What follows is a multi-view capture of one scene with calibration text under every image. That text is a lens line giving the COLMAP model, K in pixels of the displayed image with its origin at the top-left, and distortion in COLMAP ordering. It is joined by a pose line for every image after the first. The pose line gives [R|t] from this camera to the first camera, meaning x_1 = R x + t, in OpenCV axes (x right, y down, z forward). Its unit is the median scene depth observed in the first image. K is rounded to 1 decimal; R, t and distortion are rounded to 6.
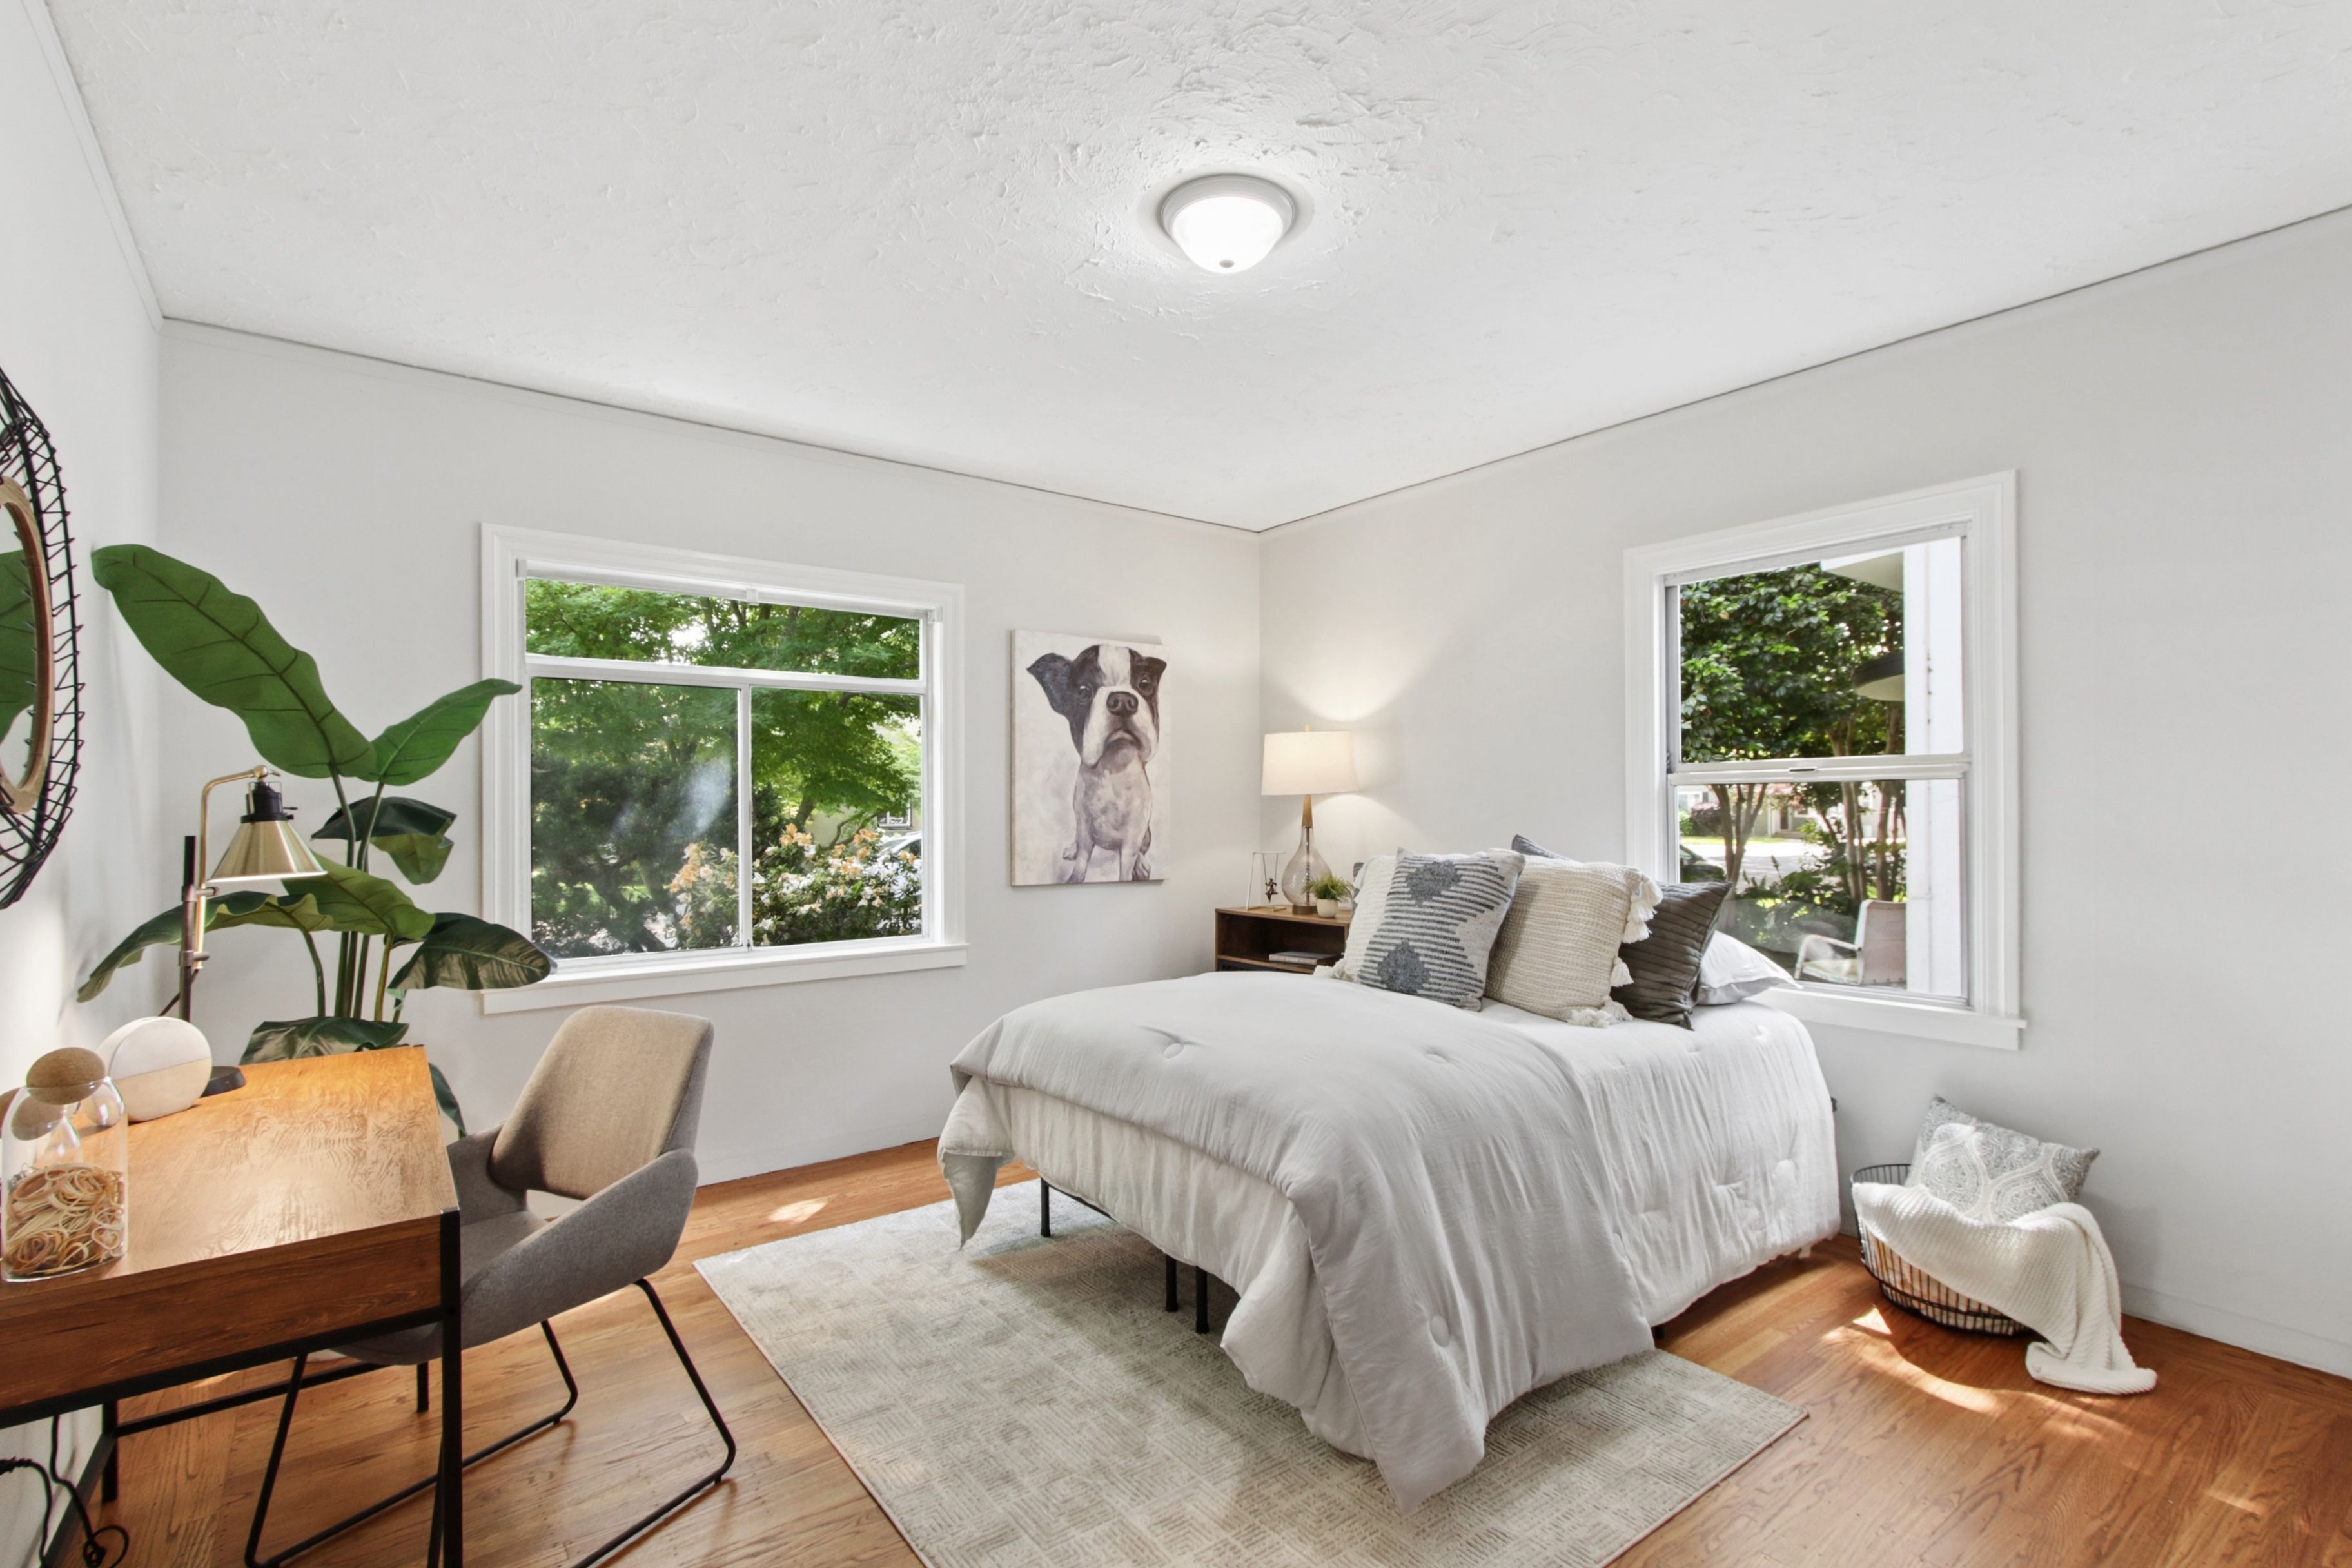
lens RADIAL K [[1112.2, 0, 1194.3], [0, 1112.2, 798.7], [0, 0, 1]] dist [0.002437, 0.001866]
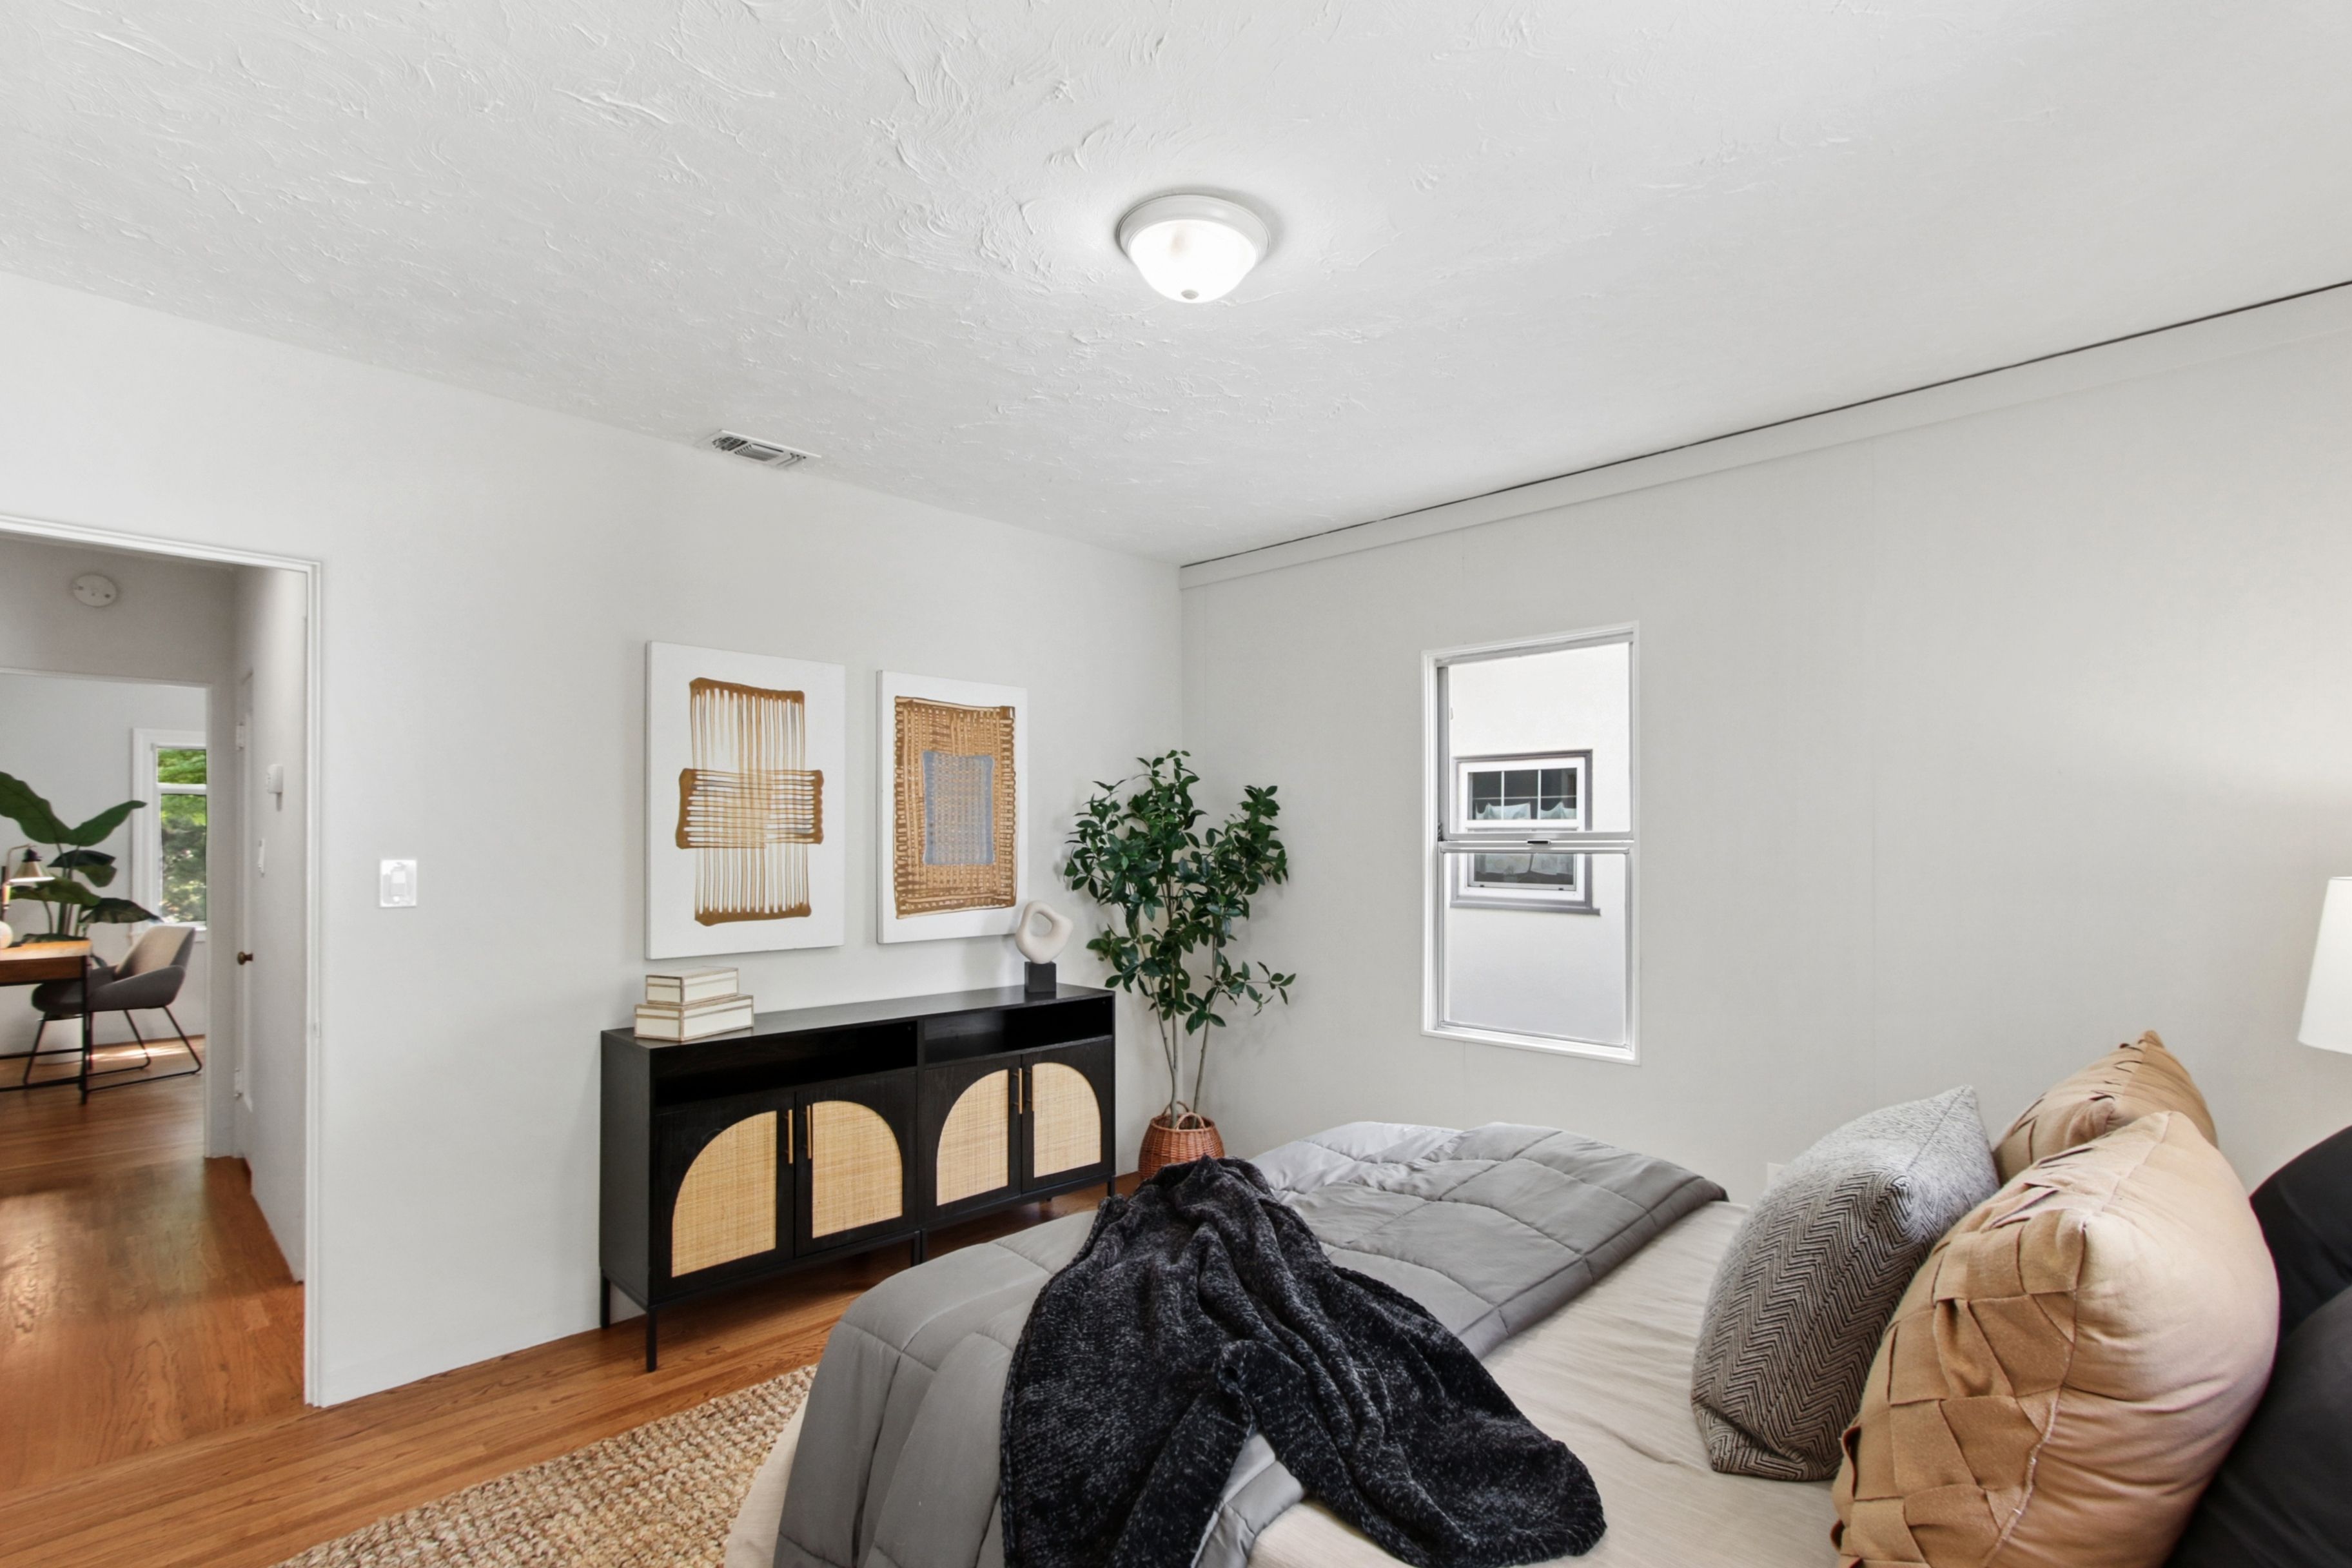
lens RADIAL K [[1112.2, 0, 1193.1], [0, 1112.2, 832.2], [0, 0, 1]] dist [0.002437, 0.001866]
pose [[0.991754, 0.008106, 0.127902, 1.014163], [-0.008192, 0.999966, 0.000147, -0.045389], [-0.127896, -0.001194, 0.991787, -1.281949]]
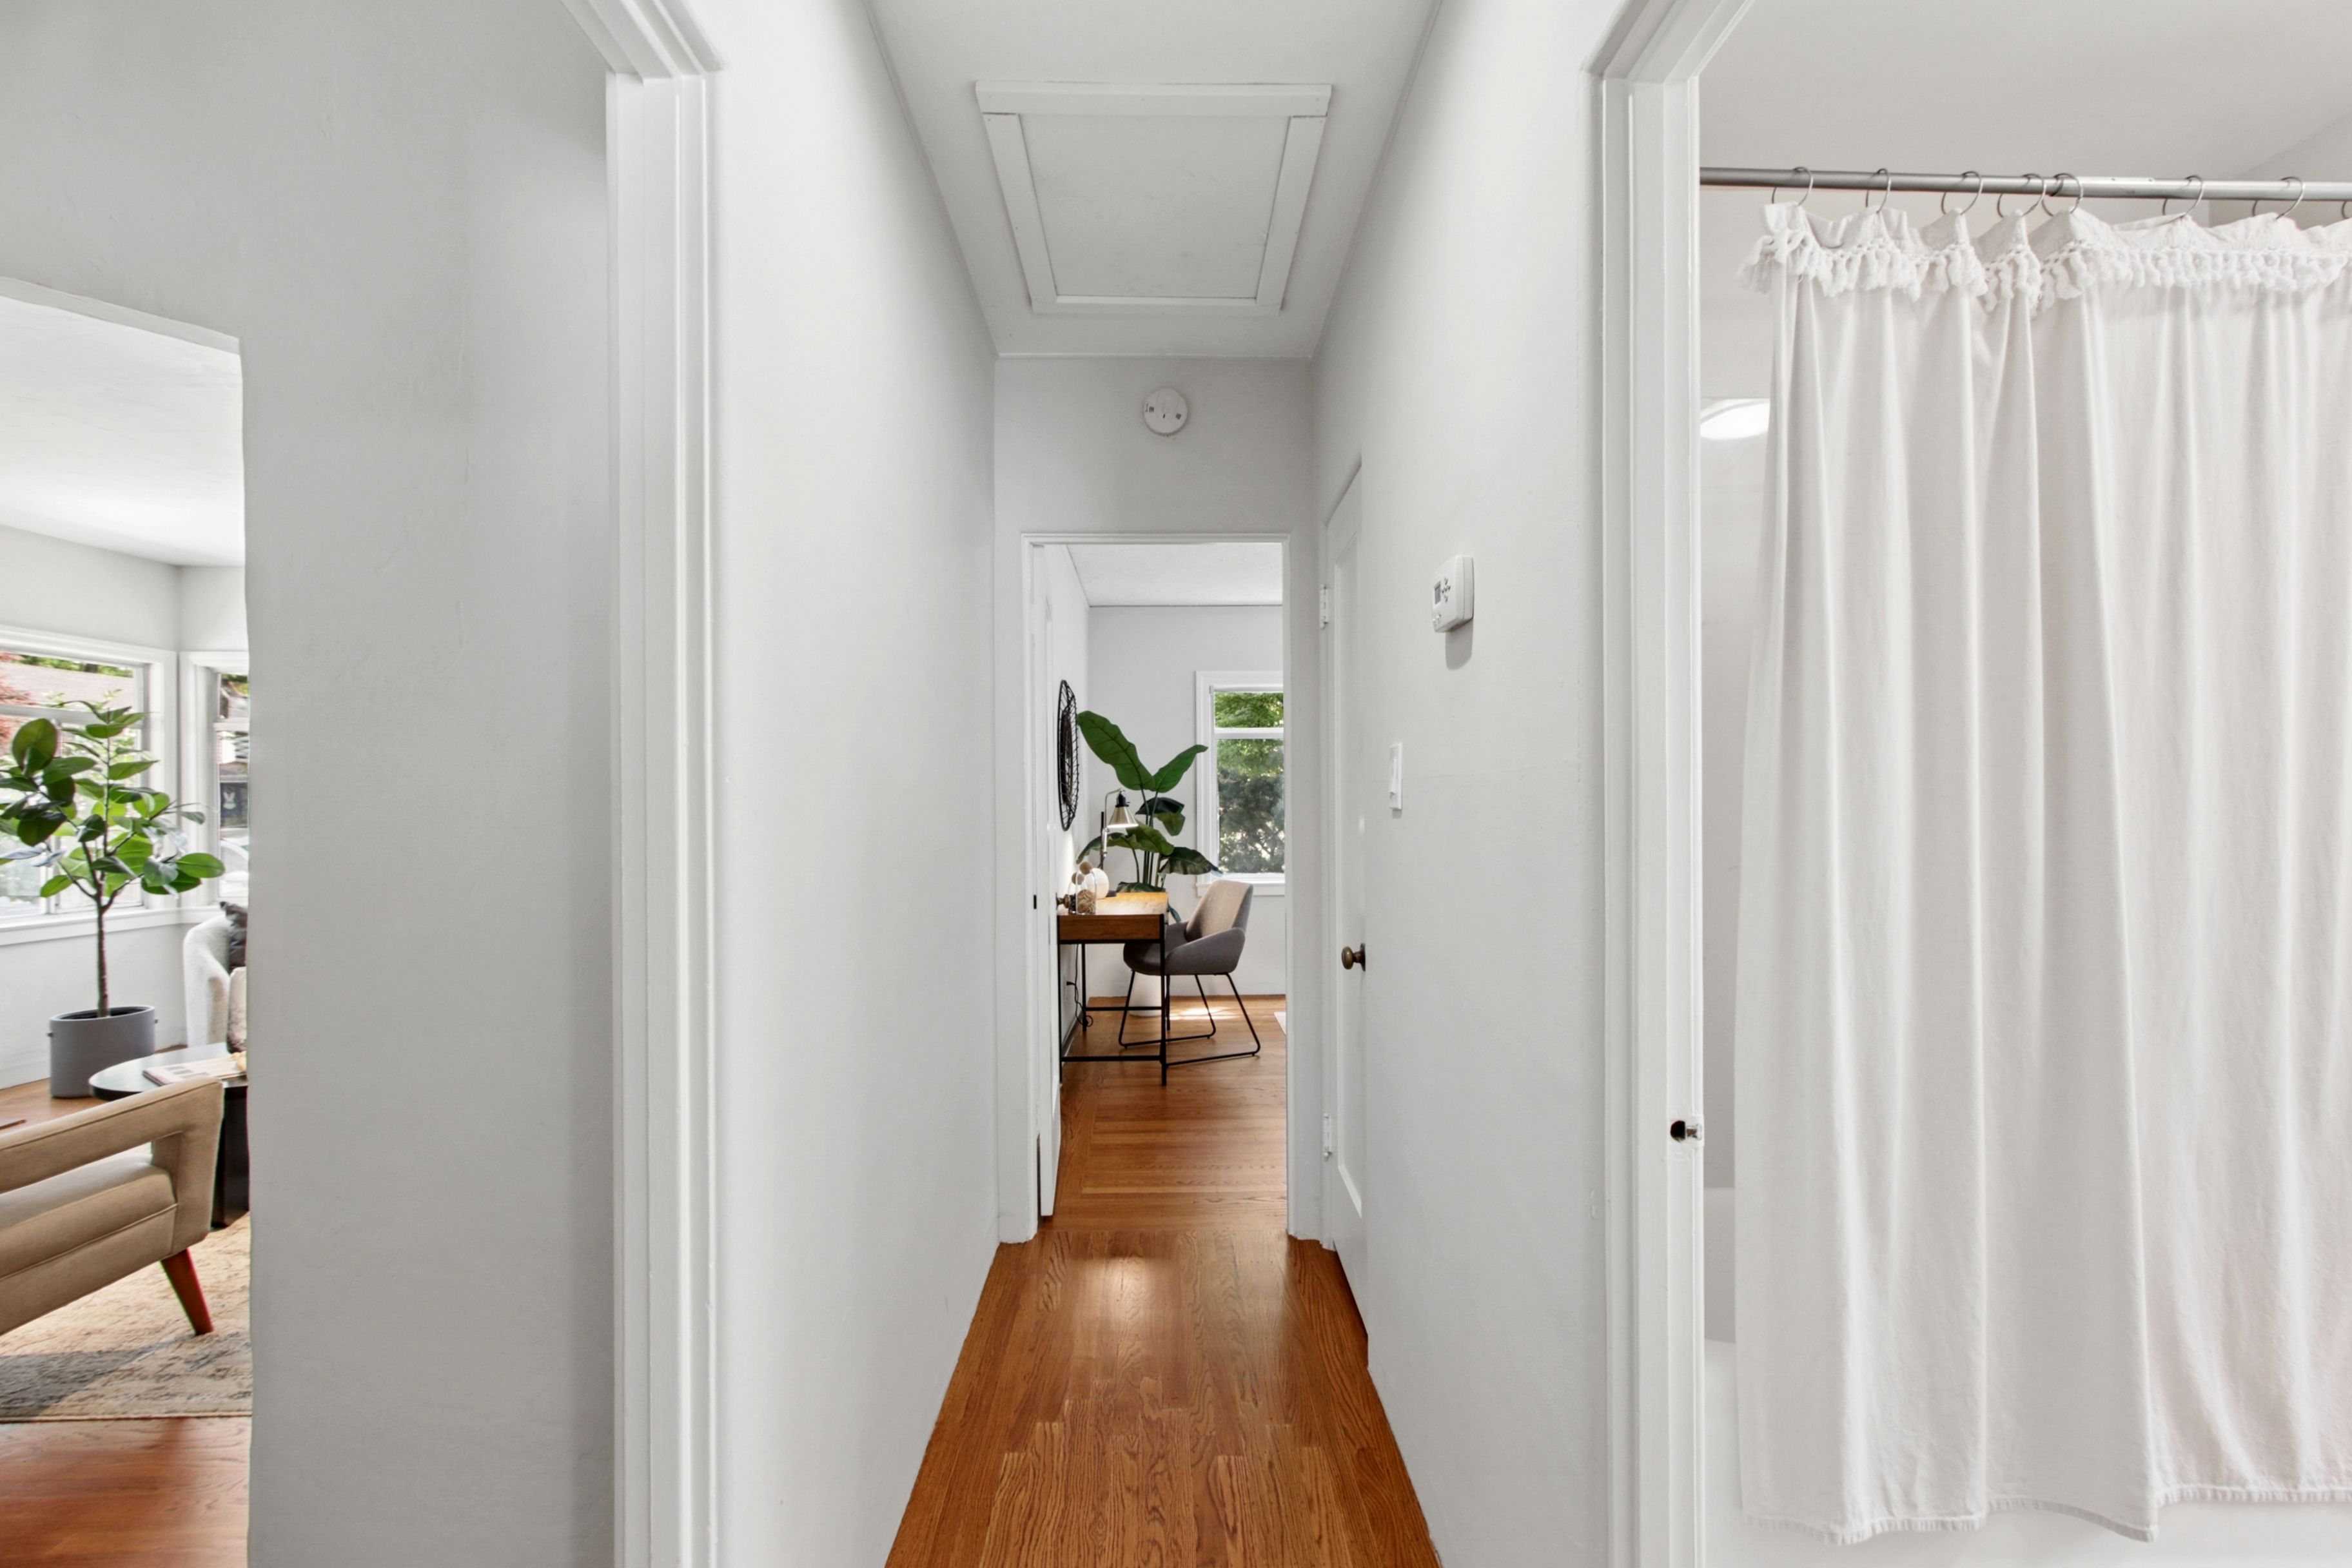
lens RADIAL K [[1112.2, 0, 1174.6], [0, 1112.2, 790.0], [0, 0, 1]] dist [0.002437, 0.001866]
pose [[0.799950, -0.005278, -0.600044, 0.531183], [0.004829, 0.999986, -0.002359, -0.008544], [0.600048, -0.001010, 0.799963, -0.645418]]
